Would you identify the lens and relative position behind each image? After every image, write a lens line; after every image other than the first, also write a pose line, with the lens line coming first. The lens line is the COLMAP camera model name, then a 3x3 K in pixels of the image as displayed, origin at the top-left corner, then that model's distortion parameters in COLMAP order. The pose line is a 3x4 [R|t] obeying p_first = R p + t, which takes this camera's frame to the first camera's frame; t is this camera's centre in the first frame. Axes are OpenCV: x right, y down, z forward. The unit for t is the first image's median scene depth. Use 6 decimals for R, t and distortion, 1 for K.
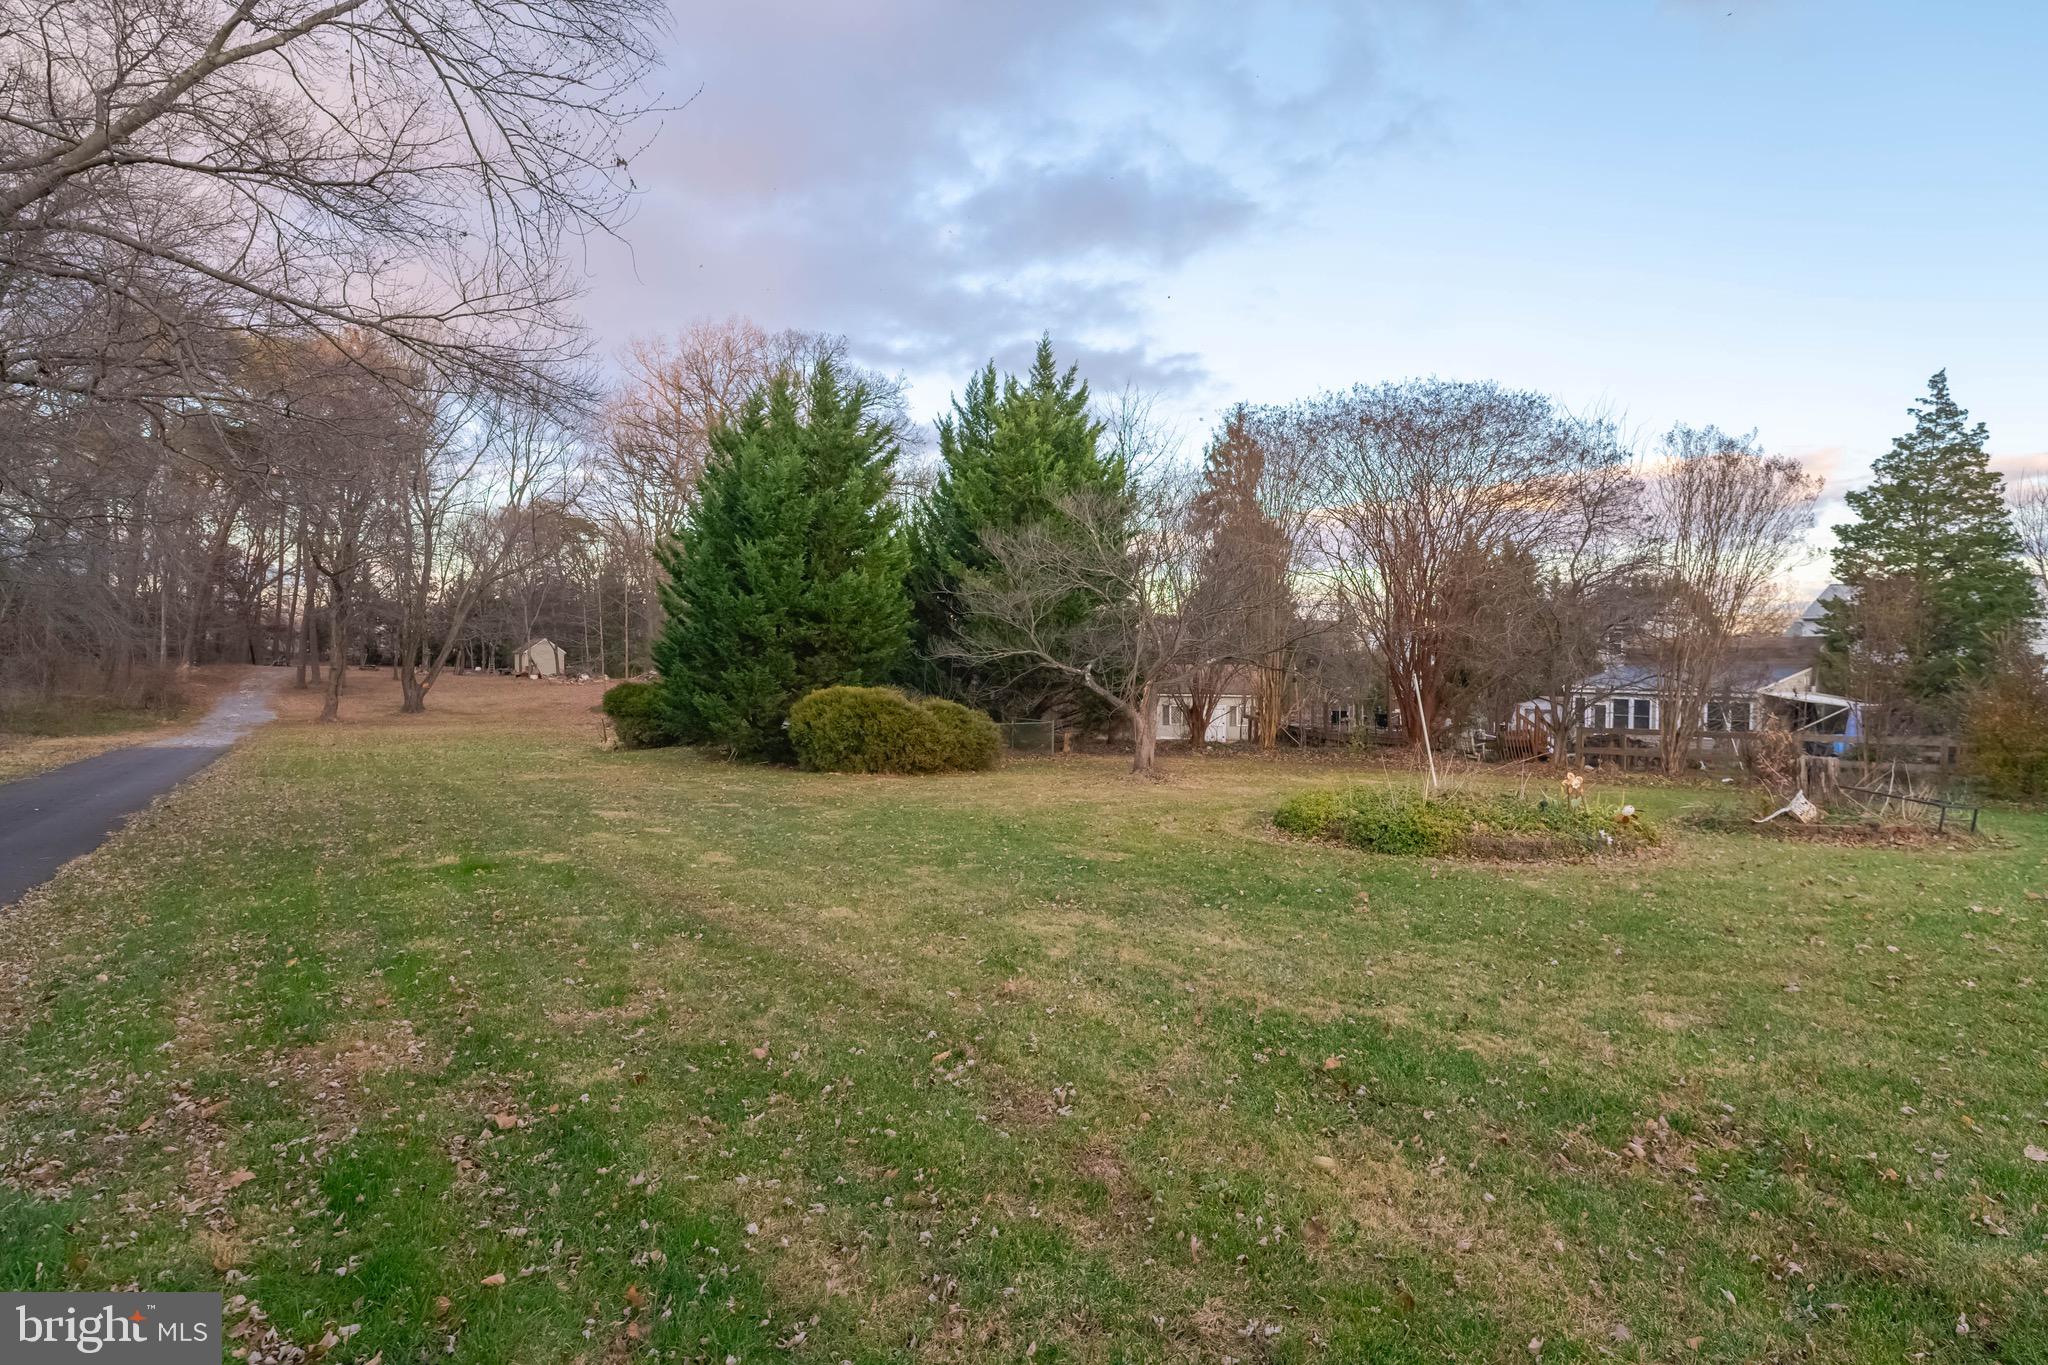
lens RADIAL K [[983.5, 0, 1030.8], [0, 983.5, 681.1], [0, 0, 1]] dist [-0.002779, -0.001637]
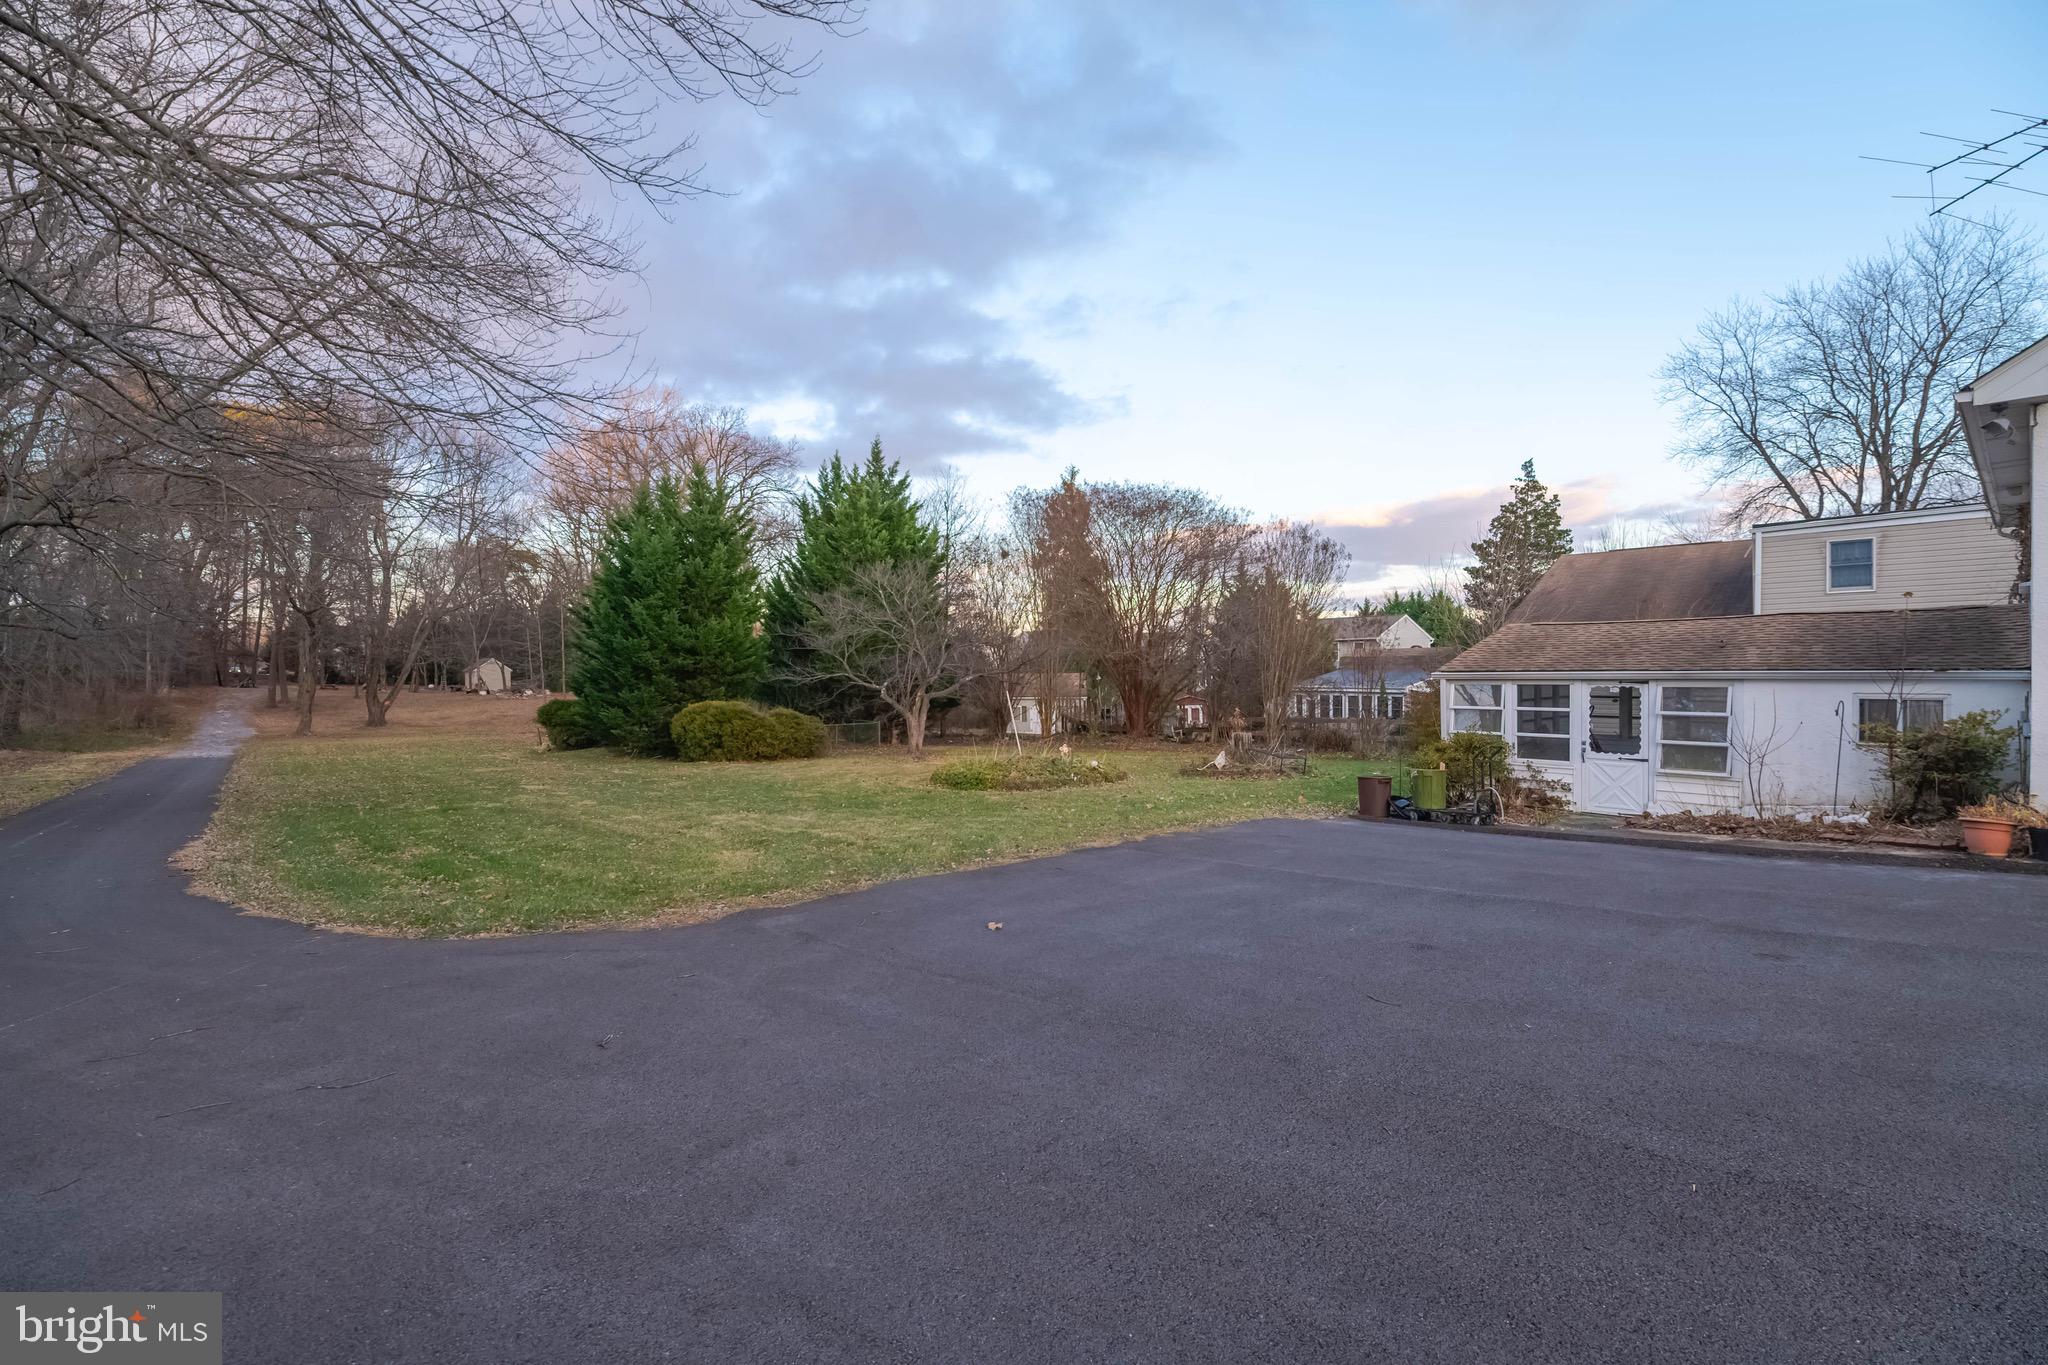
lens RADIAL K [[875.2, 0, 1031.5], [0, 875.2, 681.0], [0, 0, 1]] dist [-0.010662, -0.000145]
pose [[0.995471, -0.019441, 0.093055, 0.104919], [0.019754, 0.999802, -0.002445, -0.007542], [-0.092989, 0.004272, 0.995658, -0.203961]]
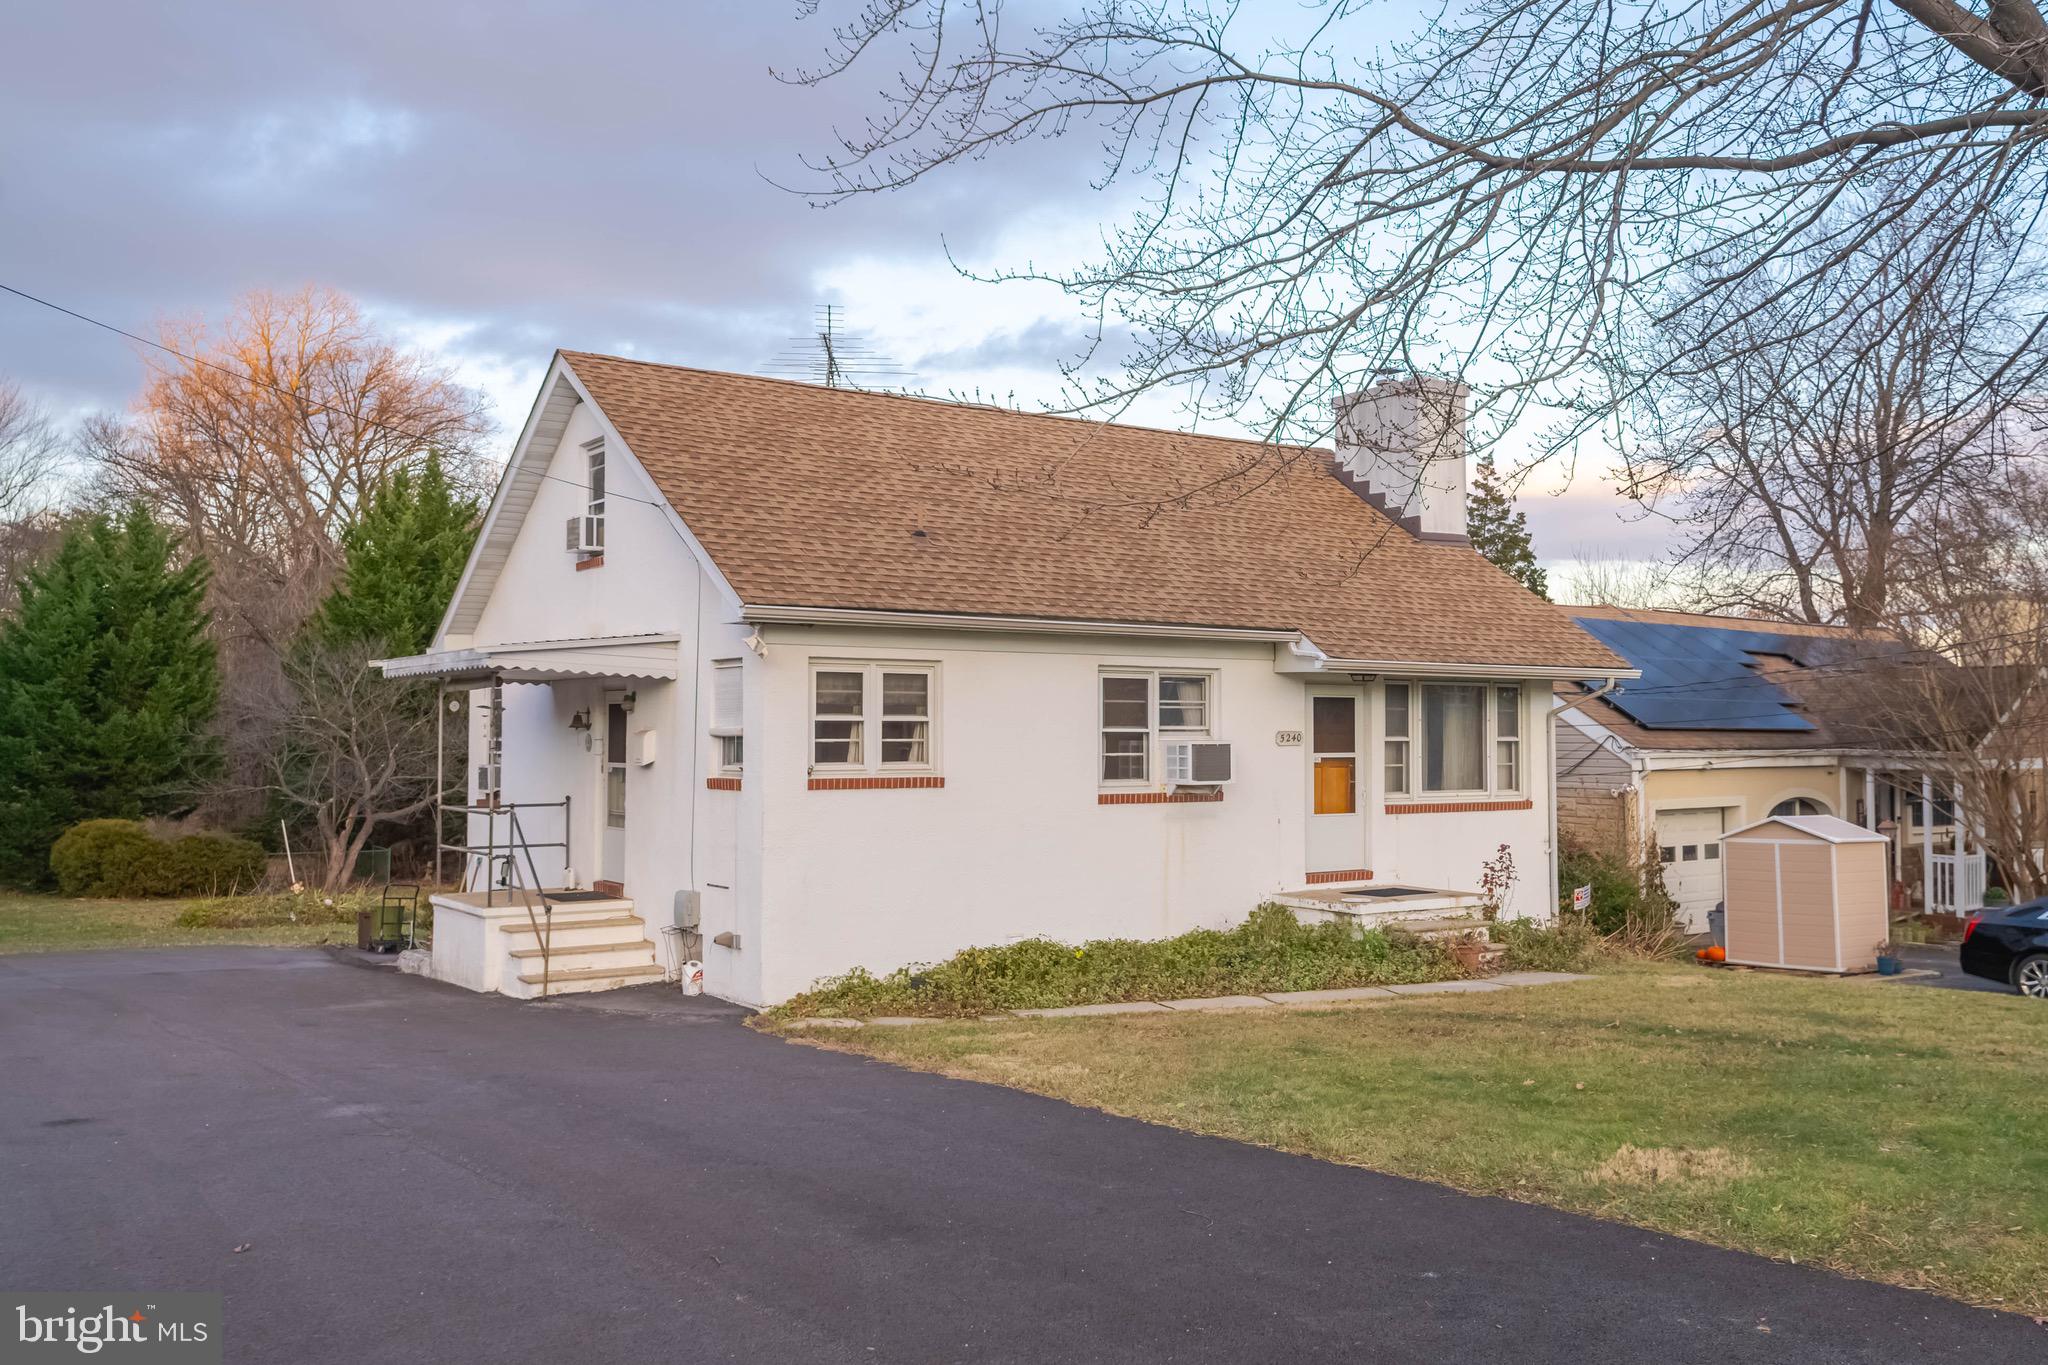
lens RADIAL K [[1756.9, 0, 1092.0], [0, 1756.9, 670.5], [0, 0, 1]] dist [0.032312, 0.006046]
pose [[0.999905, -0.002186, 0.013584, 0.601092], [0.002968, 0.998325, -0.057784, -0.028926], [-0.013434, 0.057819, 0.998237, -0.679047]]
